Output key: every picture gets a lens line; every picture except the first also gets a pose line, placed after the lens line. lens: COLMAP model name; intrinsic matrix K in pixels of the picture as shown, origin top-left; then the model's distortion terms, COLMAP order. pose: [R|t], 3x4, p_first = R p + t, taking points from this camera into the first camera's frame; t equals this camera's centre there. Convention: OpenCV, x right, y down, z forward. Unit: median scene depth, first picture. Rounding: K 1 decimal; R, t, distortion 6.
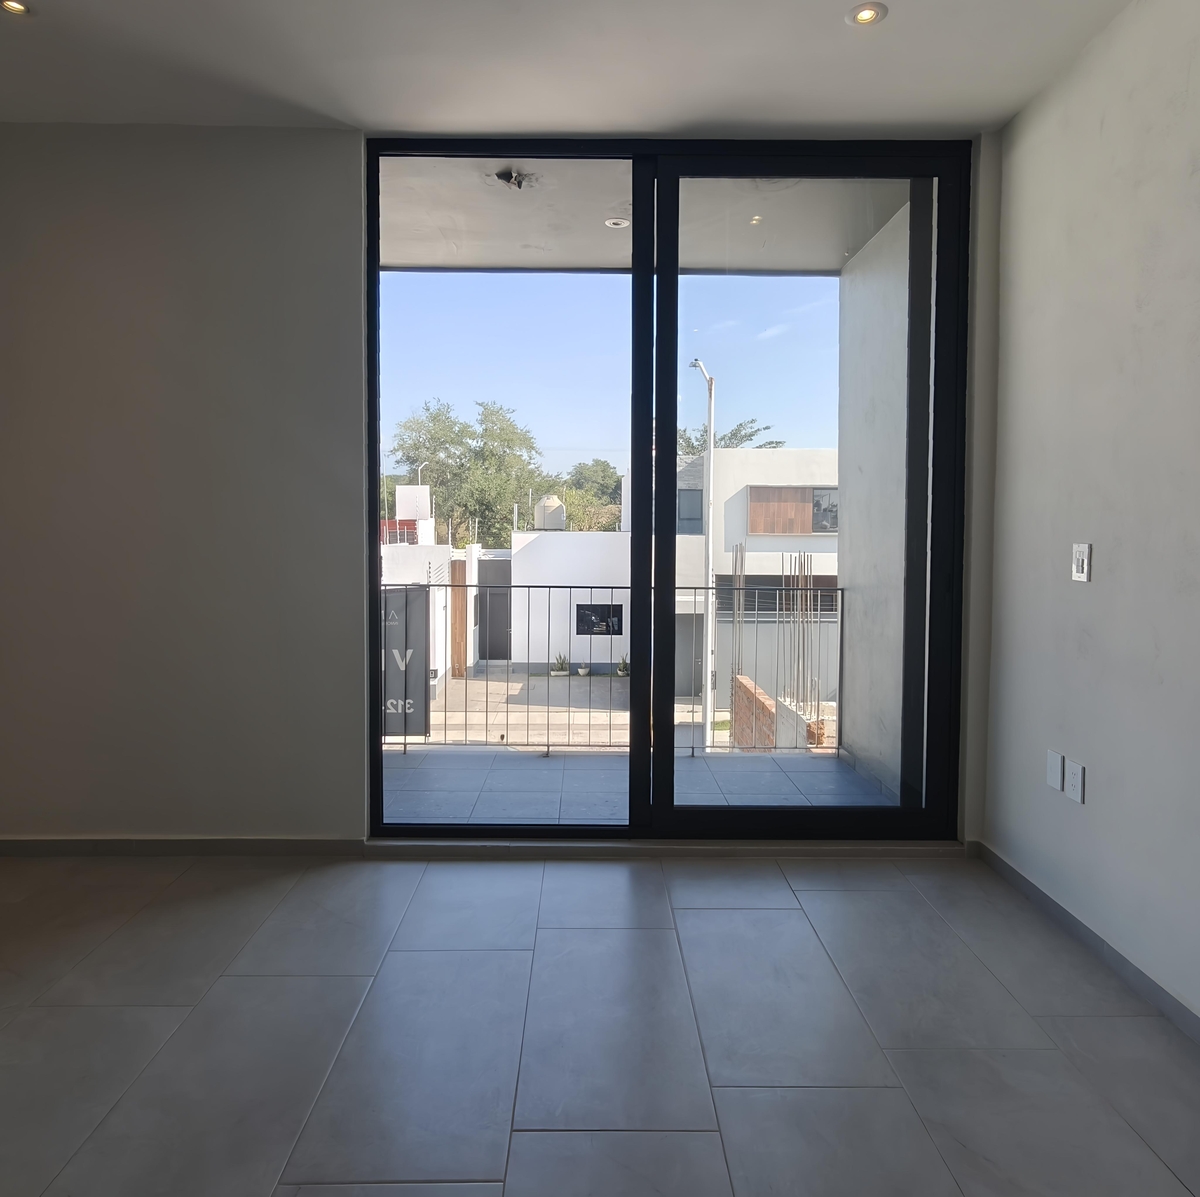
lens RADIAL K [[836.7, 0, 591.0], [0, 836.7, 561.8], [0, 0, 1]] dist [0.017803, -0.000827]
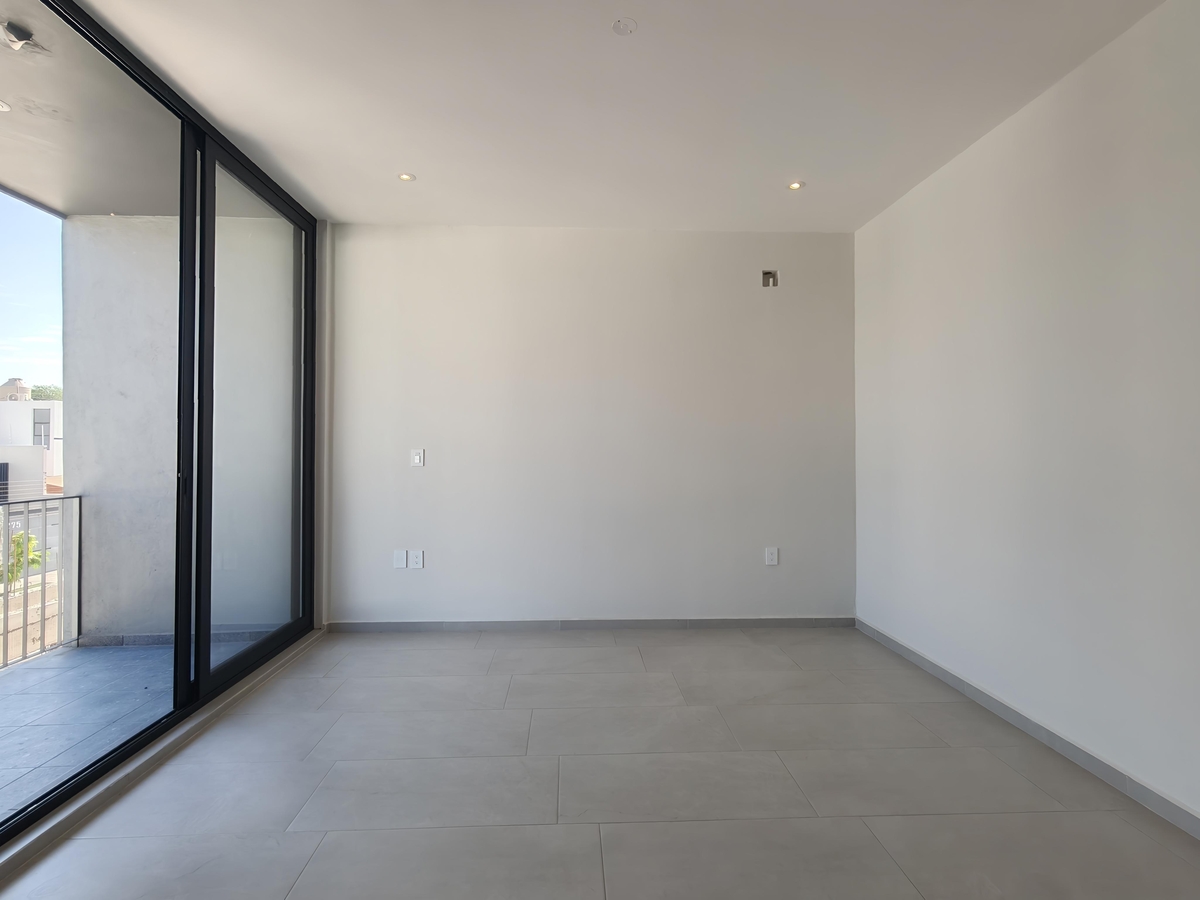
lens RADIAL K [[598.4, 0, 604.4], [0, 598.4, 444.8], [0, 0, 1]] dist [0.000633, 0.000667]
pose [[-0.046994, 0.001074, 0.998895, -0.778437], [0.042898, 0.999079, 0.000944, -0.010392], [-0.997974, 0.042895, -0.046997, 0.465591]]
